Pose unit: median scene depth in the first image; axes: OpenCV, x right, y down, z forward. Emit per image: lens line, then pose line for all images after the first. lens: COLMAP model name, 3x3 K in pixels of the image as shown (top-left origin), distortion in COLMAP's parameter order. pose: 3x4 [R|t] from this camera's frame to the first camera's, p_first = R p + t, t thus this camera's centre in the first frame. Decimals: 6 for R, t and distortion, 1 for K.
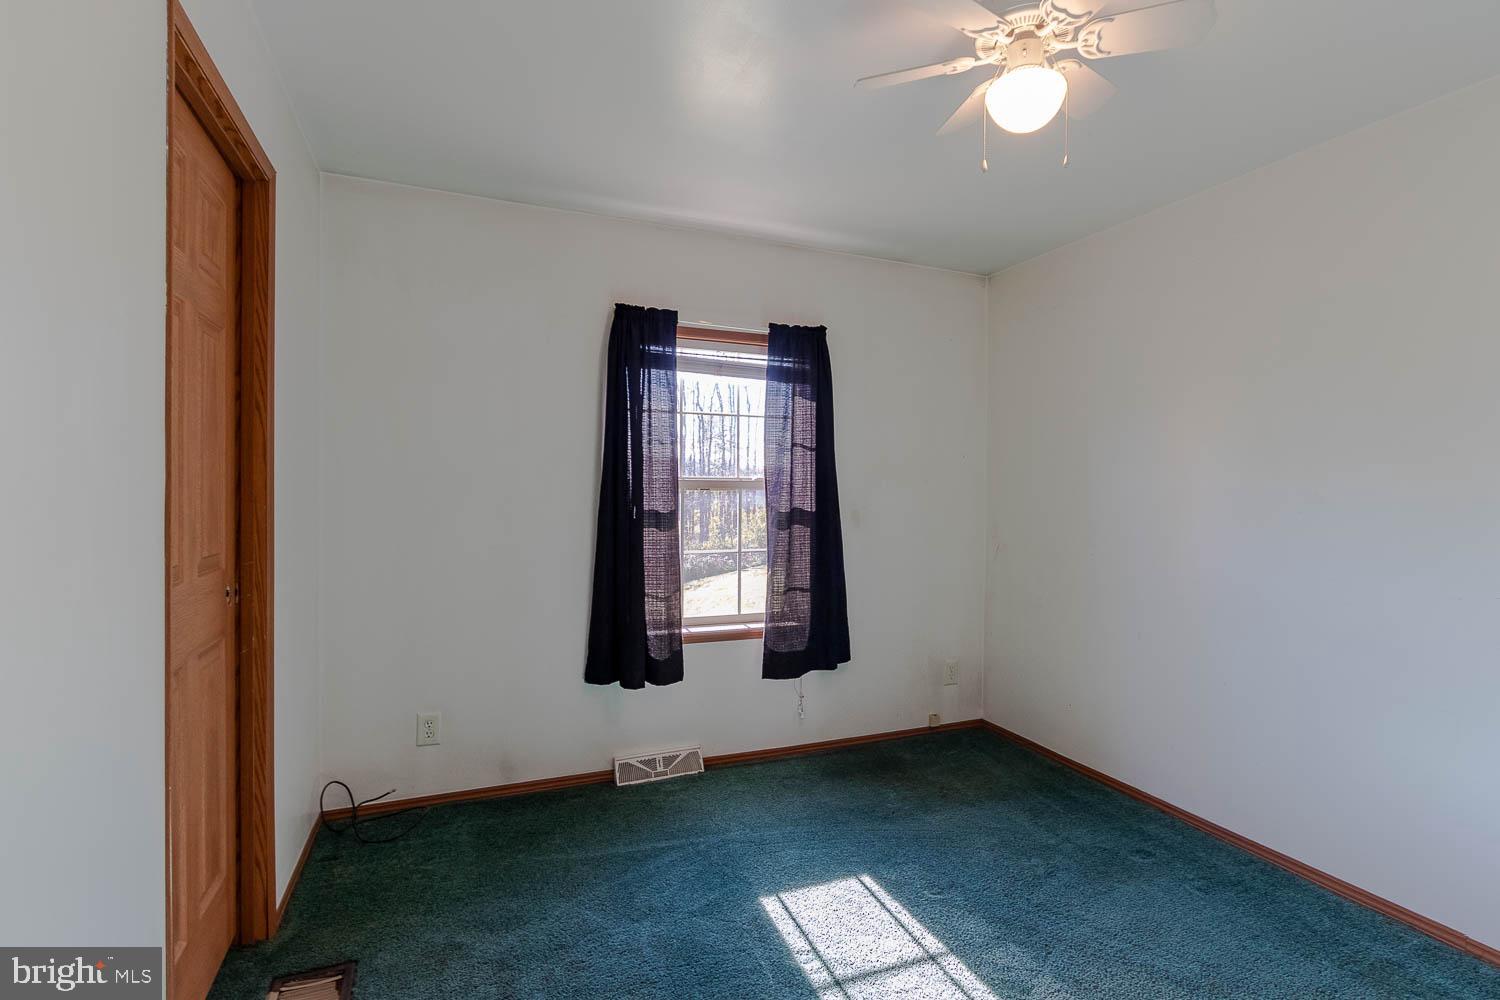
lens RADIAL K [[748.7, 0, 801.9], [0, 748.7, 494.5], [0, 0, 1]] dist [0.000044, -0.000397]
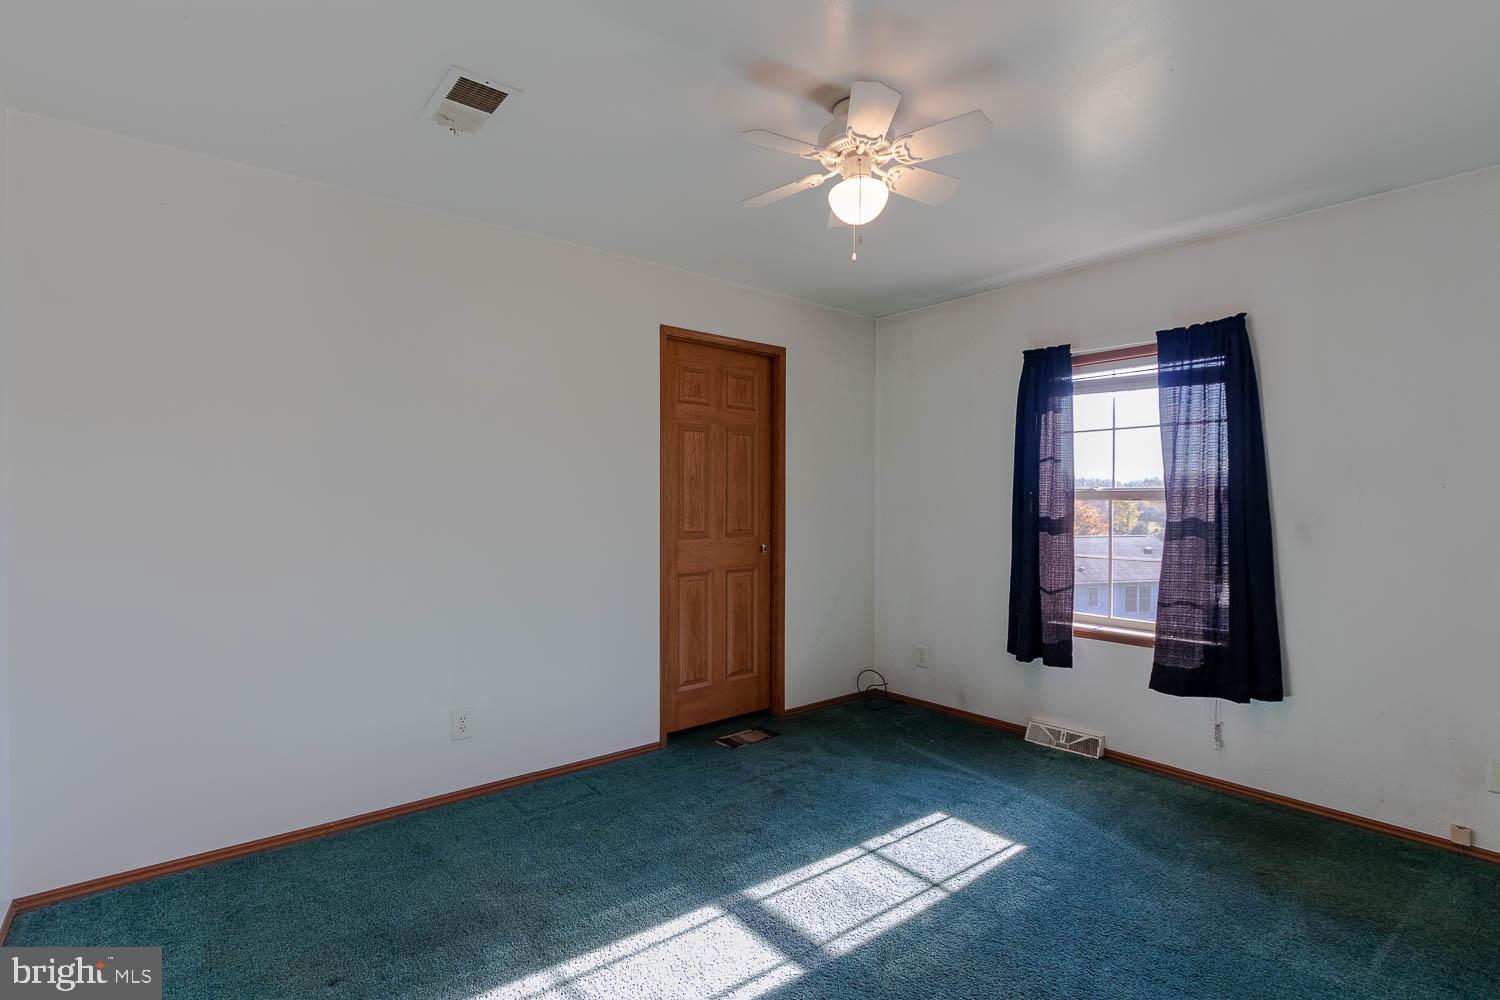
lens RADIAL K [[748.7, 0, 801.9], [0, 748.7, 494.5], [0, 0, 1]] dist [0.000044, -0.000397]
pose [[0.285026, -0.017721, -0.958356, 0.808417], [-0.002515, 0.999812, -0.019236, 0.008591], [0.958517, 0.007893, 0.284927, 0.281140]]
